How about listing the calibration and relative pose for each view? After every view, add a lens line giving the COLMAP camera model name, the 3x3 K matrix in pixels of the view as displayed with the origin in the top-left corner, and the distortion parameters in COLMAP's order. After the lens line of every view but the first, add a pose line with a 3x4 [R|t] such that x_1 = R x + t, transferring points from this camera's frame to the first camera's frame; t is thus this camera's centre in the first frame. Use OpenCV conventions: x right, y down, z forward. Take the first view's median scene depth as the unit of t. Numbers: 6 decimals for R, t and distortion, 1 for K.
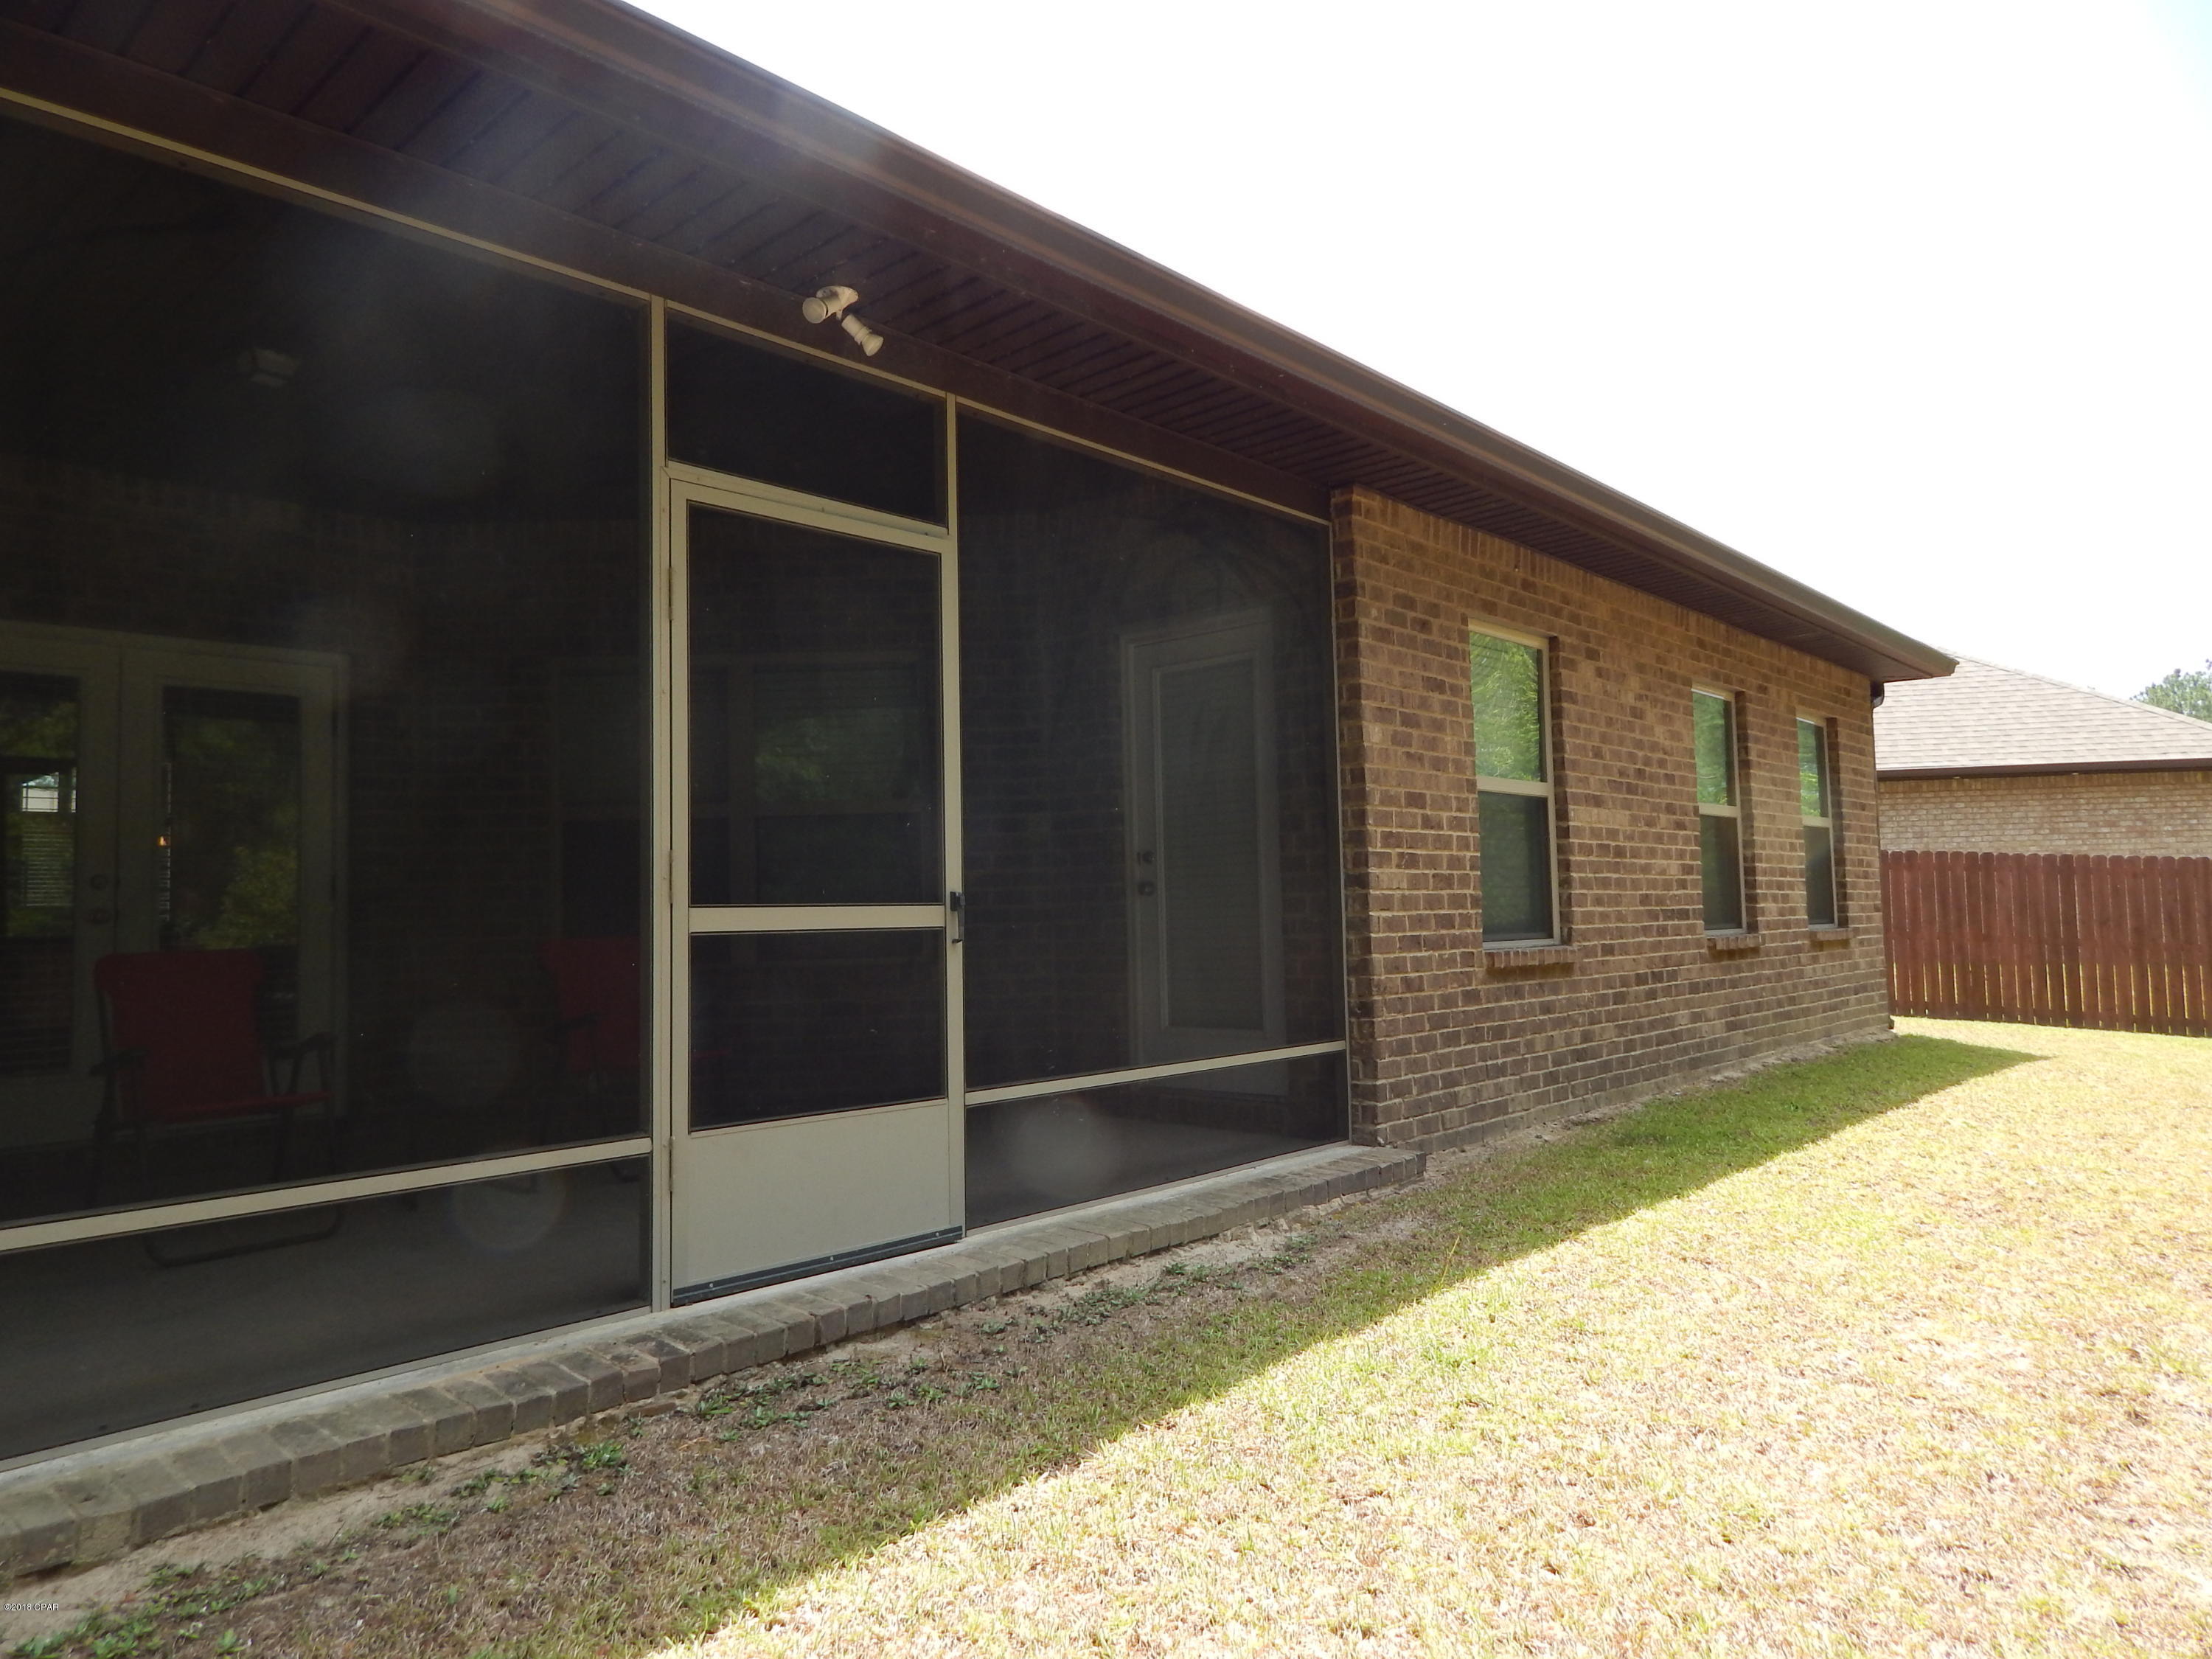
lens RADIAL K [[1460.5, 0, 1106.0], [0, 1460.5, 829.5], [0, 0, 1]] dist [0.006229, -0.004786]
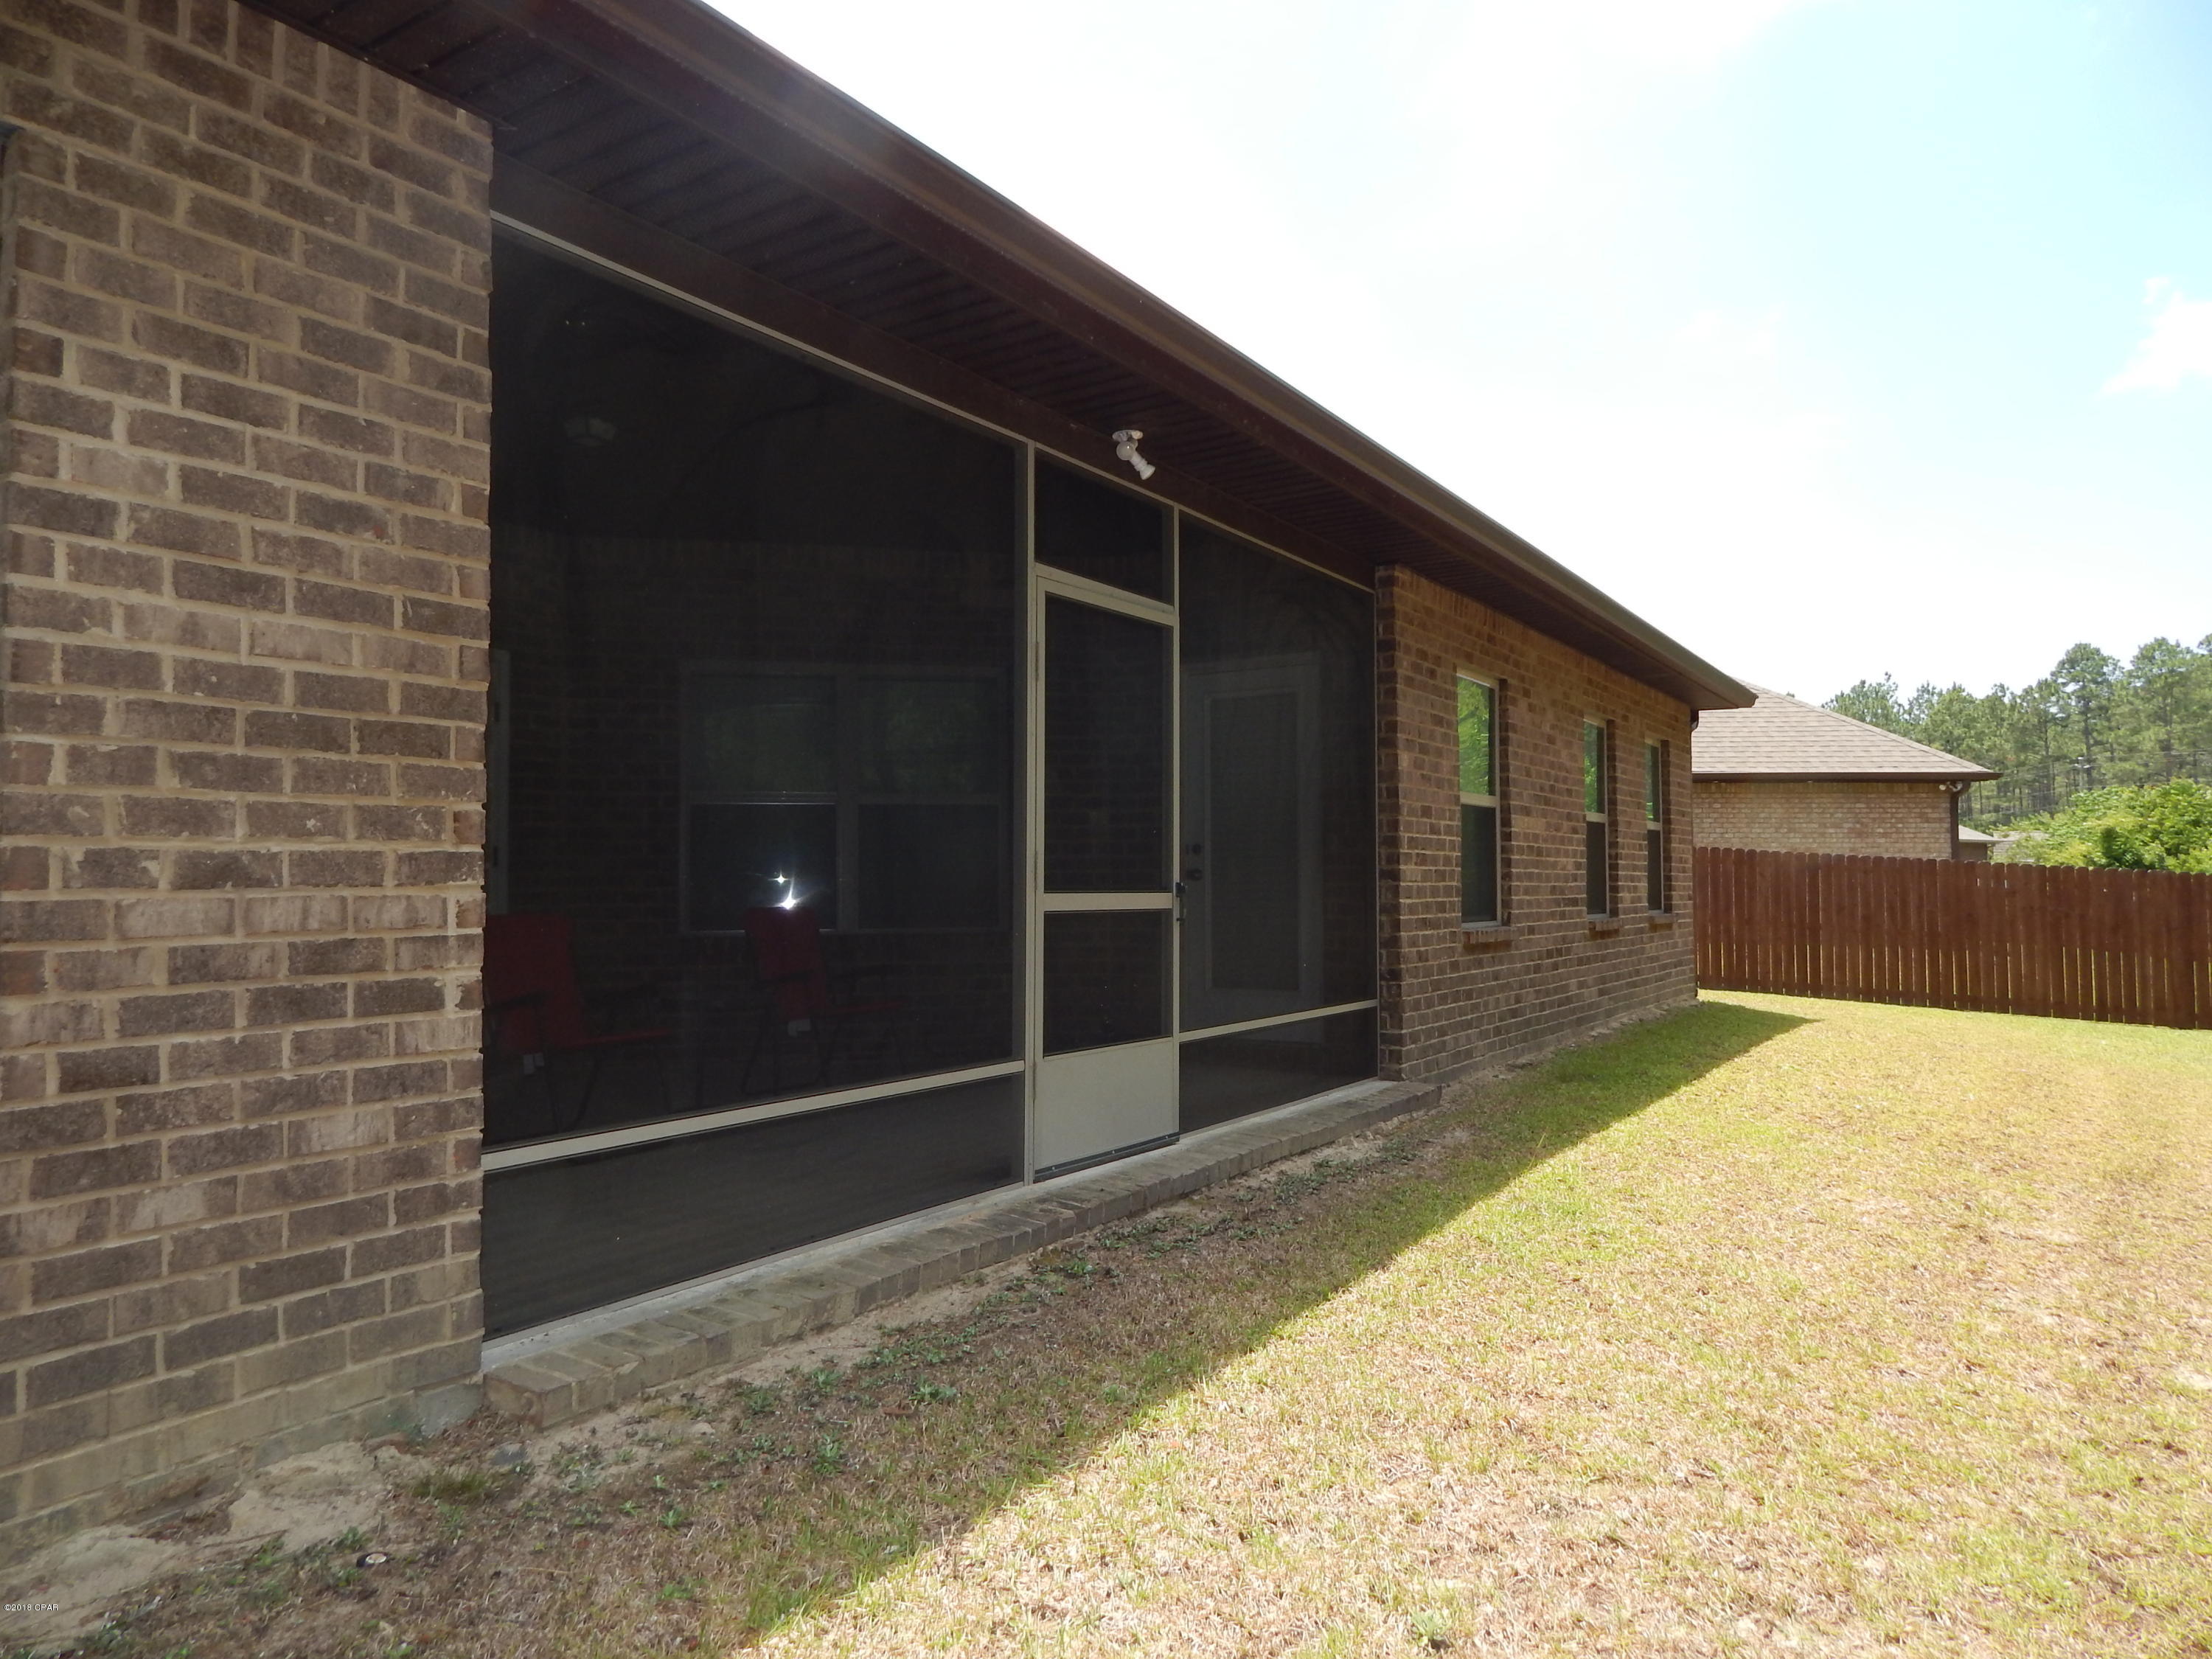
lens RADIAL K [[1460.5, 0, 1106.0], [0, 1460.5, 829.5], [0, 0, 1]] dist [0.006229, -0.004786]
pose [[0.986586, 0.027850, 0.160847, -0.243944], [-0.031570, 0.999289, 0.020612, -0.020122], [-0.160159, -0.025413, 0.986764, -0.193959]]
